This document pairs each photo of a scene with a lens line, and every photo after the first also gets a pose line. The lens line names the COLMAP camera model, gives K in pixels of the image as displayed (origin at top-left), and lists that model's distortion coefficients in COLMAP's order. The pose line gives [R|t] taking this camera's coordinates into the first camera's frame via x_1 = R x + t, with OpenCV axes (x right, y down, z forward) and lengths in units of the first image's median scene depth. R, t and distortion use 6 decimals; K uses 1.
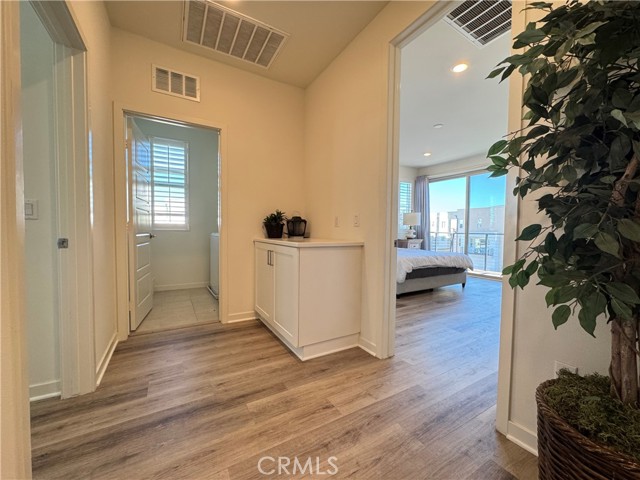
lens RADIAL K [[256.1, 0, 322.6], [0, 256.1, 243.4], [0, 0, 1]] dist [-0.003219, 0.000391]
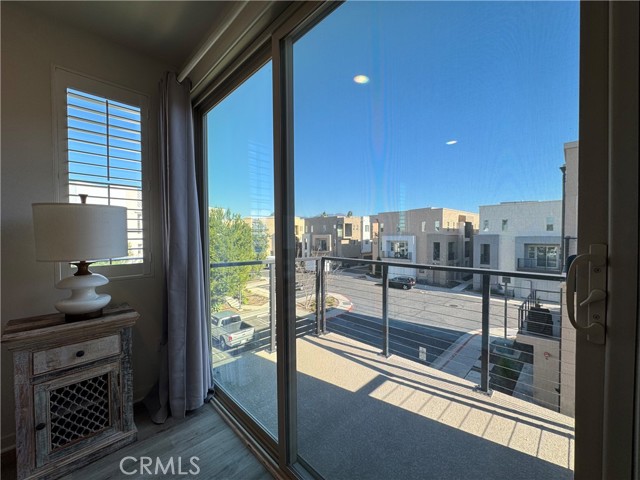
lens RADIAL K [[256.1, 0, 322.5], [0, 256.1, 240.3], [0, 0, 1]] dist [-0.003219, 0.000391]
pose [[0.969069, -0.021289, 0.245869, 5.773024], [0.028146, 0.999306, -0.024406, -0.734632], [-0.245179, 0.030572, 0.968996, 6.920619]]
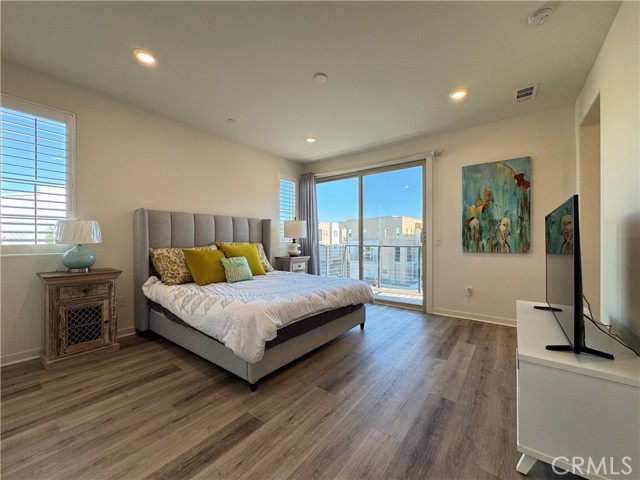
lens RADIAL K [[256.1, 0, 316.9], [0, 256.1, 245.0], [0, 0, 1]] dist [-0.003219, 0.000391]
pose [[0.933355, -0.015295, 0.358629, 0.138424], [0.025716, 0.999374, -0.024304, -0.029742], [-0.358033, 0.031907, 0.933164, 0.283284]]
